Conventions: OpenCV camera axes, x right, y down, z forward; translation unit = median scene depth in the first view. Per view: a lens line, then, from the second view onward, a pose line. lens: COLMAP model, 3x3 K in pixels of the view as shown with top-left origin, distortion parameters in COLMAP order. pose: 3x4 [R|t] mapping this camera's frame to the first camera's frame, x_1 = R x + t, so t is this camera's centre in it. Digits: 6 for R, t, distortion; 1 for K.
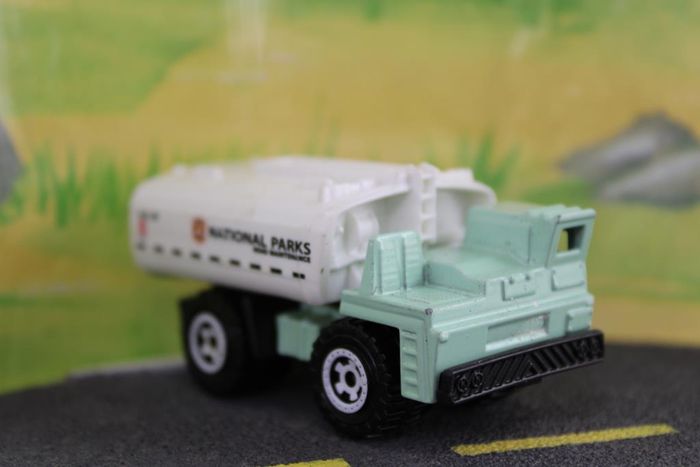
lens RADIAL K [[1429.9, 0, 350.0], [0, 1429.9, 233.5], [0, 0, 1]] dist [0.000187, 0.396596]
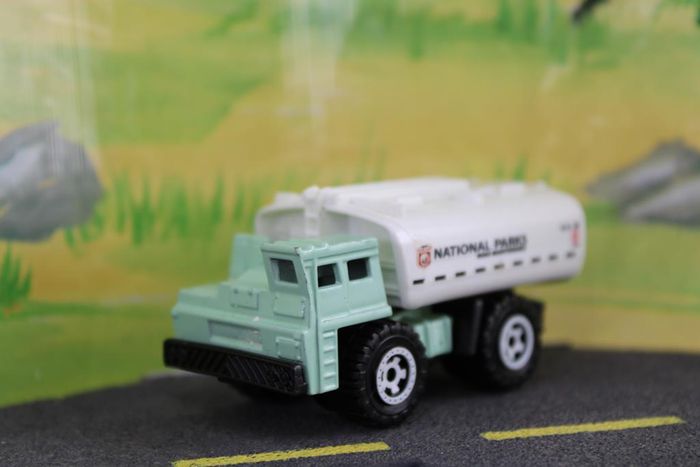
lens RADIAL K [[1429.9, 0, 350.0], [0, 1429.9, 233.5], [0, 0, 1]] dist [0.000187, 0.396596]
pose [[0.998873, -0.003628, -0.047333, 0.021757], [0.002237, 0.999565, -0.029418, 0.024066], [0.047419, 0.029279, 0.998446, -0.134689]]
